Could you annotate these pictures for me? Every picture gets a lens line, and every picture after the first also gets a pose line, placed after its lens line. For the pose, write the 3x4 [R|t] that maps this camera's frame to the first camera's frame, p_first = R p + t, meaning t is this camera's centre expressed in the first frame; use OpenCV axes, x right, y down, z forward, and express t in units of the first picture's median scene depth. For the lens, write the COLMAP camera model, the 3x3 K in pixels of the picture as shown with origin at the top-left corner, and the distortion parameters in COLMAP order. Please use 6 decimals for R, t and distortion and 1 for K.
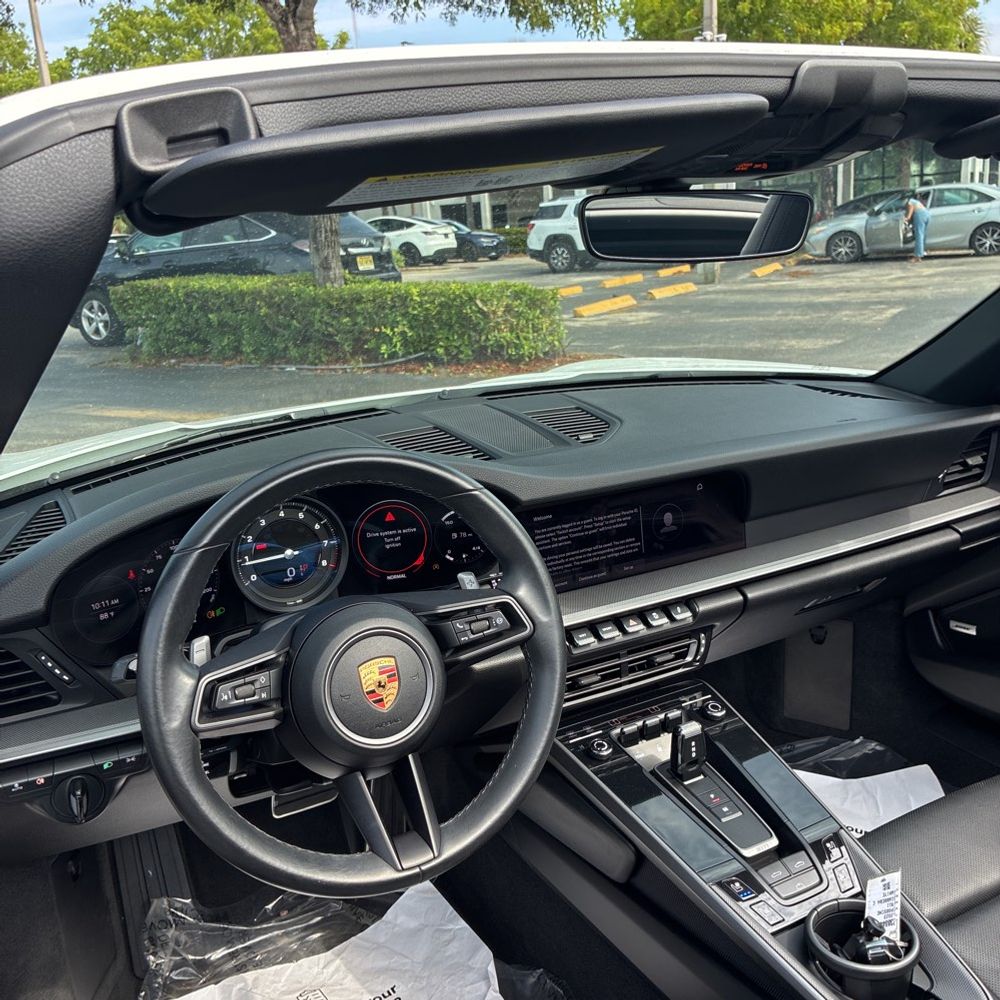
lens RADIAL K [[1016.3, 0, 501.7], [0, 1016.3, 492.7], [0, 0, 1]] dist [0.011818, 0.000000]
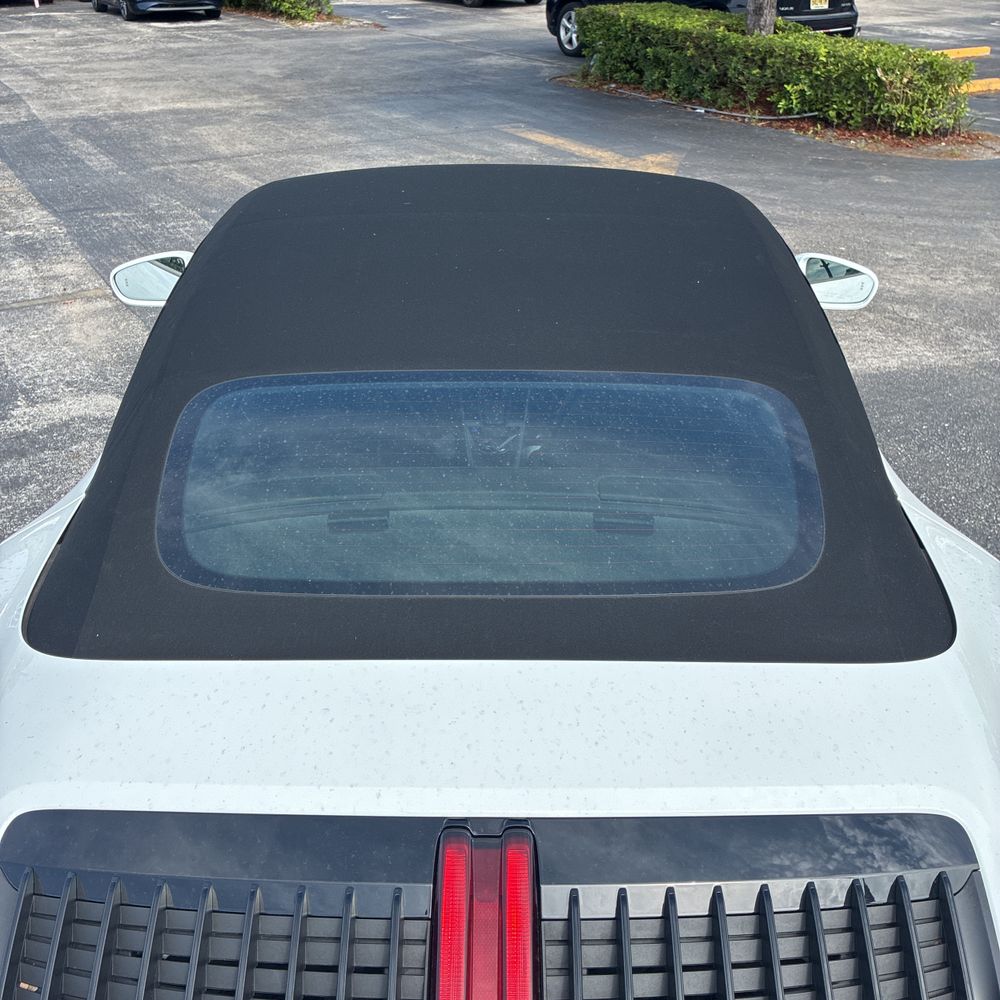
lens RADIAL K [[1016.3, 0, 497.3], [0, 1016.3, 493.7], [0, 0, 1]] dist [0.011818, 0.000000]
pose [[0.877781, 0.284288, -0.385591, 0.140655], [-0.167272, 0.936109, 0.309385, -0.034727], [0.448910, -0.207074, 0.869253, -0.152294]]
